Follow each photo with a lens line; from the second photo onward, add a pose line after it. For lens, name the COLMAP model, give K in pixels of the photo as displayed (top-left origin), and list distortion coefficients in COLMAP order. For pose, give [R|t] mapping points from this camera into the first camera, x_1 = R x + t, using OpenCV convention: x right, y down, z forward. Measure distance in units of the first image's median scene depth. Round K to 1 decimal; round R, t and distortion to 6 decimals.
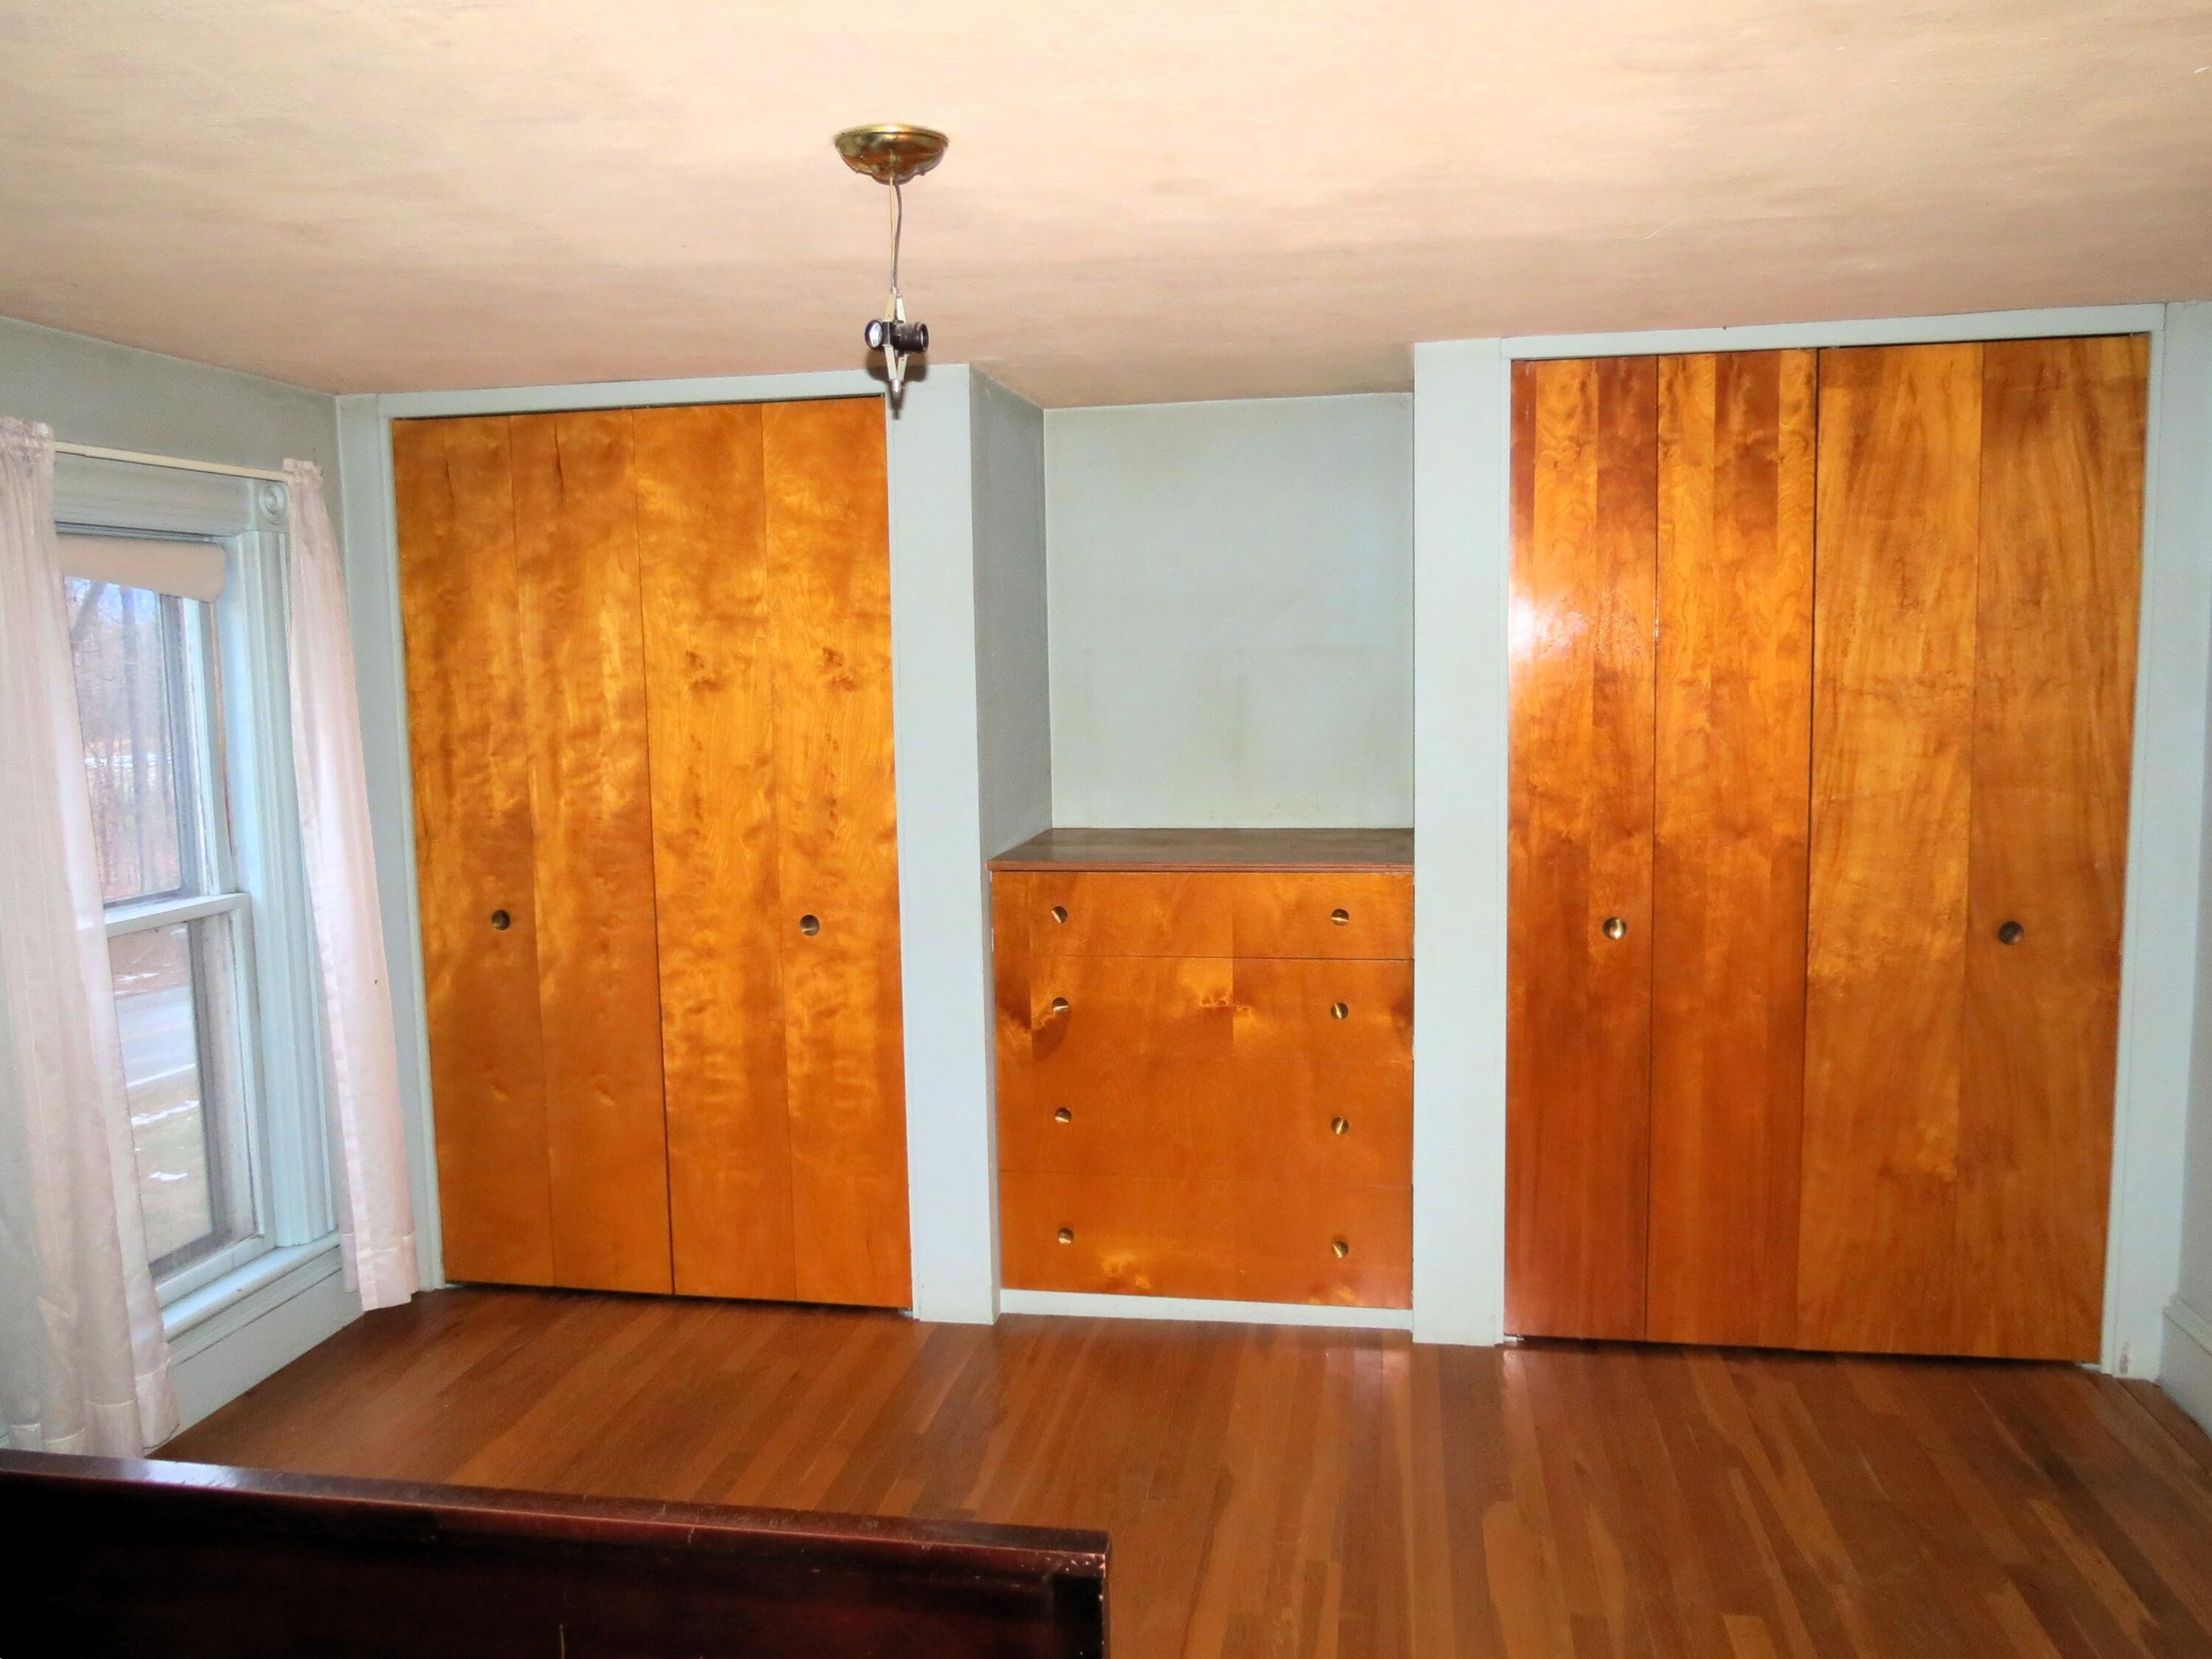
lens RADIAL K [[1734.2, 0, 1106.0], [0, 1734.2, 829.5], [0, 0, 1]] dist [-0.016266, 0.003190]
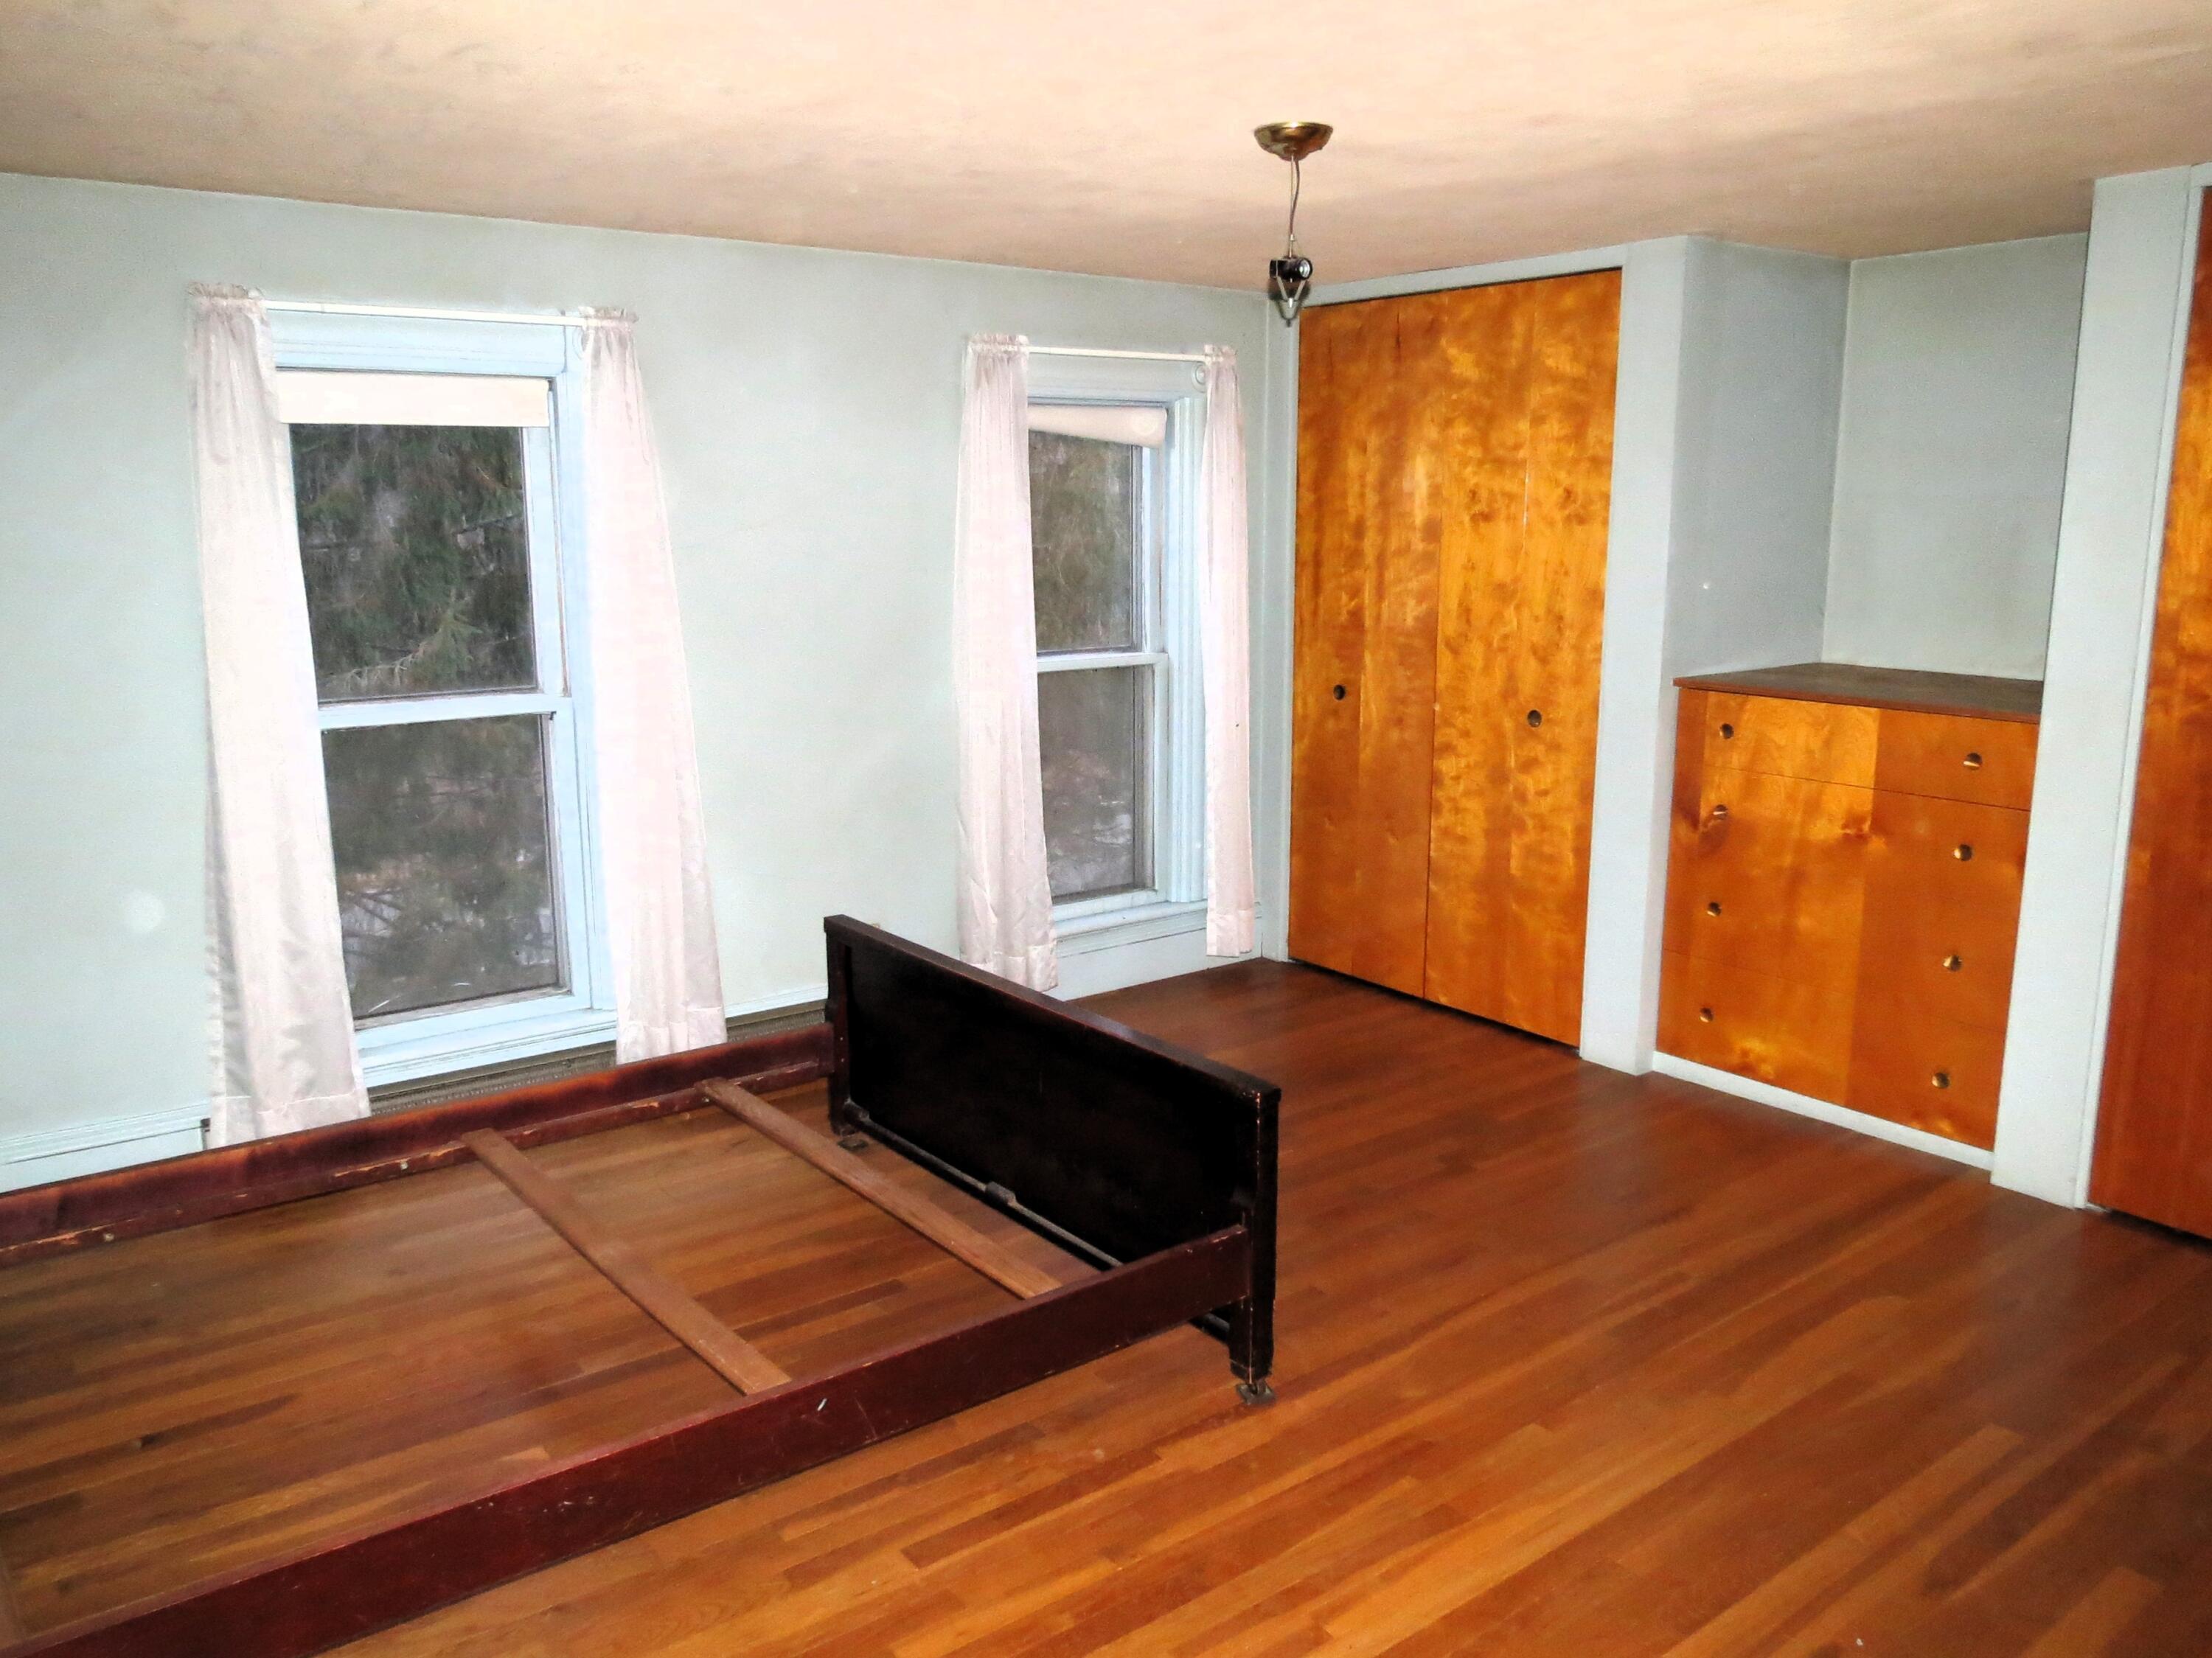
lens RADIAL K [[1734.1, 0, 1106.0], [0, 1734.1, 829.0], [0, 0, 1]] dist [-0.016266, 0.003190]
pose [[0.729343, 0.145863, -0.668418, 0.431966], [-0.081963, 0.988600, 0.126300, 0.002856], [0.679221, -0.037330, 0.732984, -0.094219]]
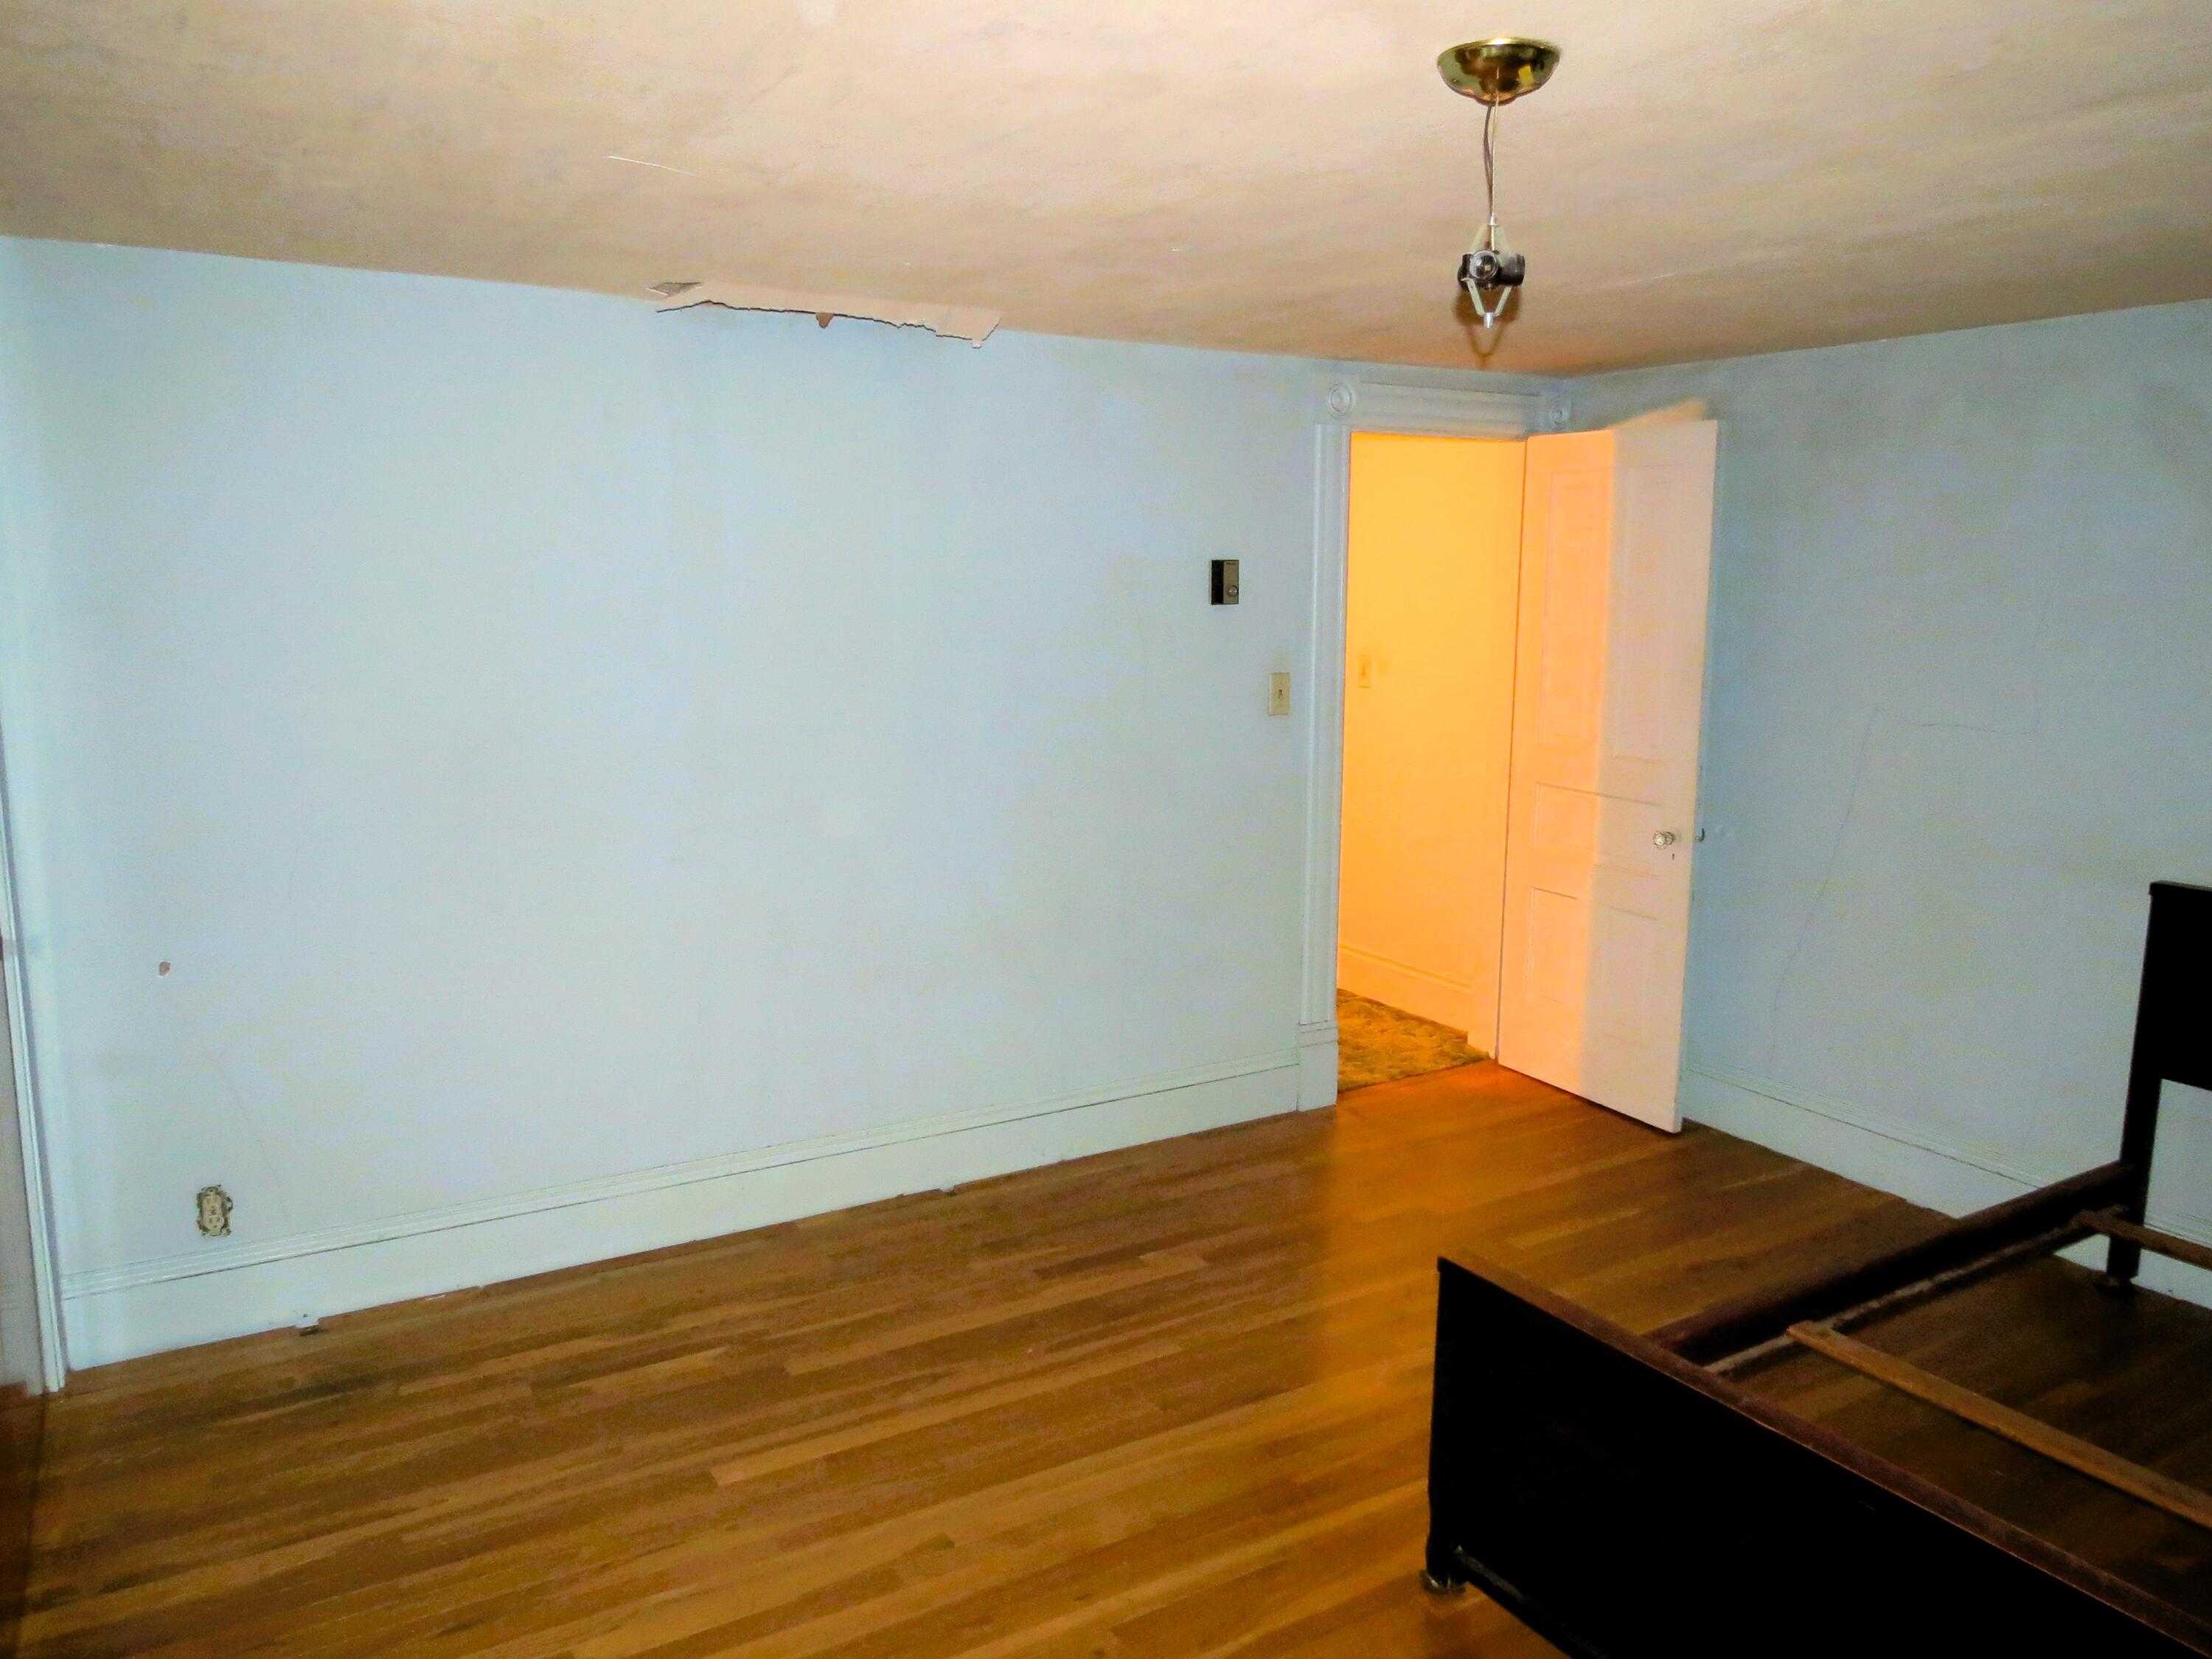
lens RADIAL K [[1647.3, 0, 1106.0], [0, 1647.3, 829.5], [0, 0, 1]] dist [-0.009550, -0.000022]
pose [[-0.649217, -0.117285, 0.751506, -0.379317], [0.080930, 0.971779, 0.221578, -0.115233], [-0.756285, 0.204672, -0.621404, 0.966781]]
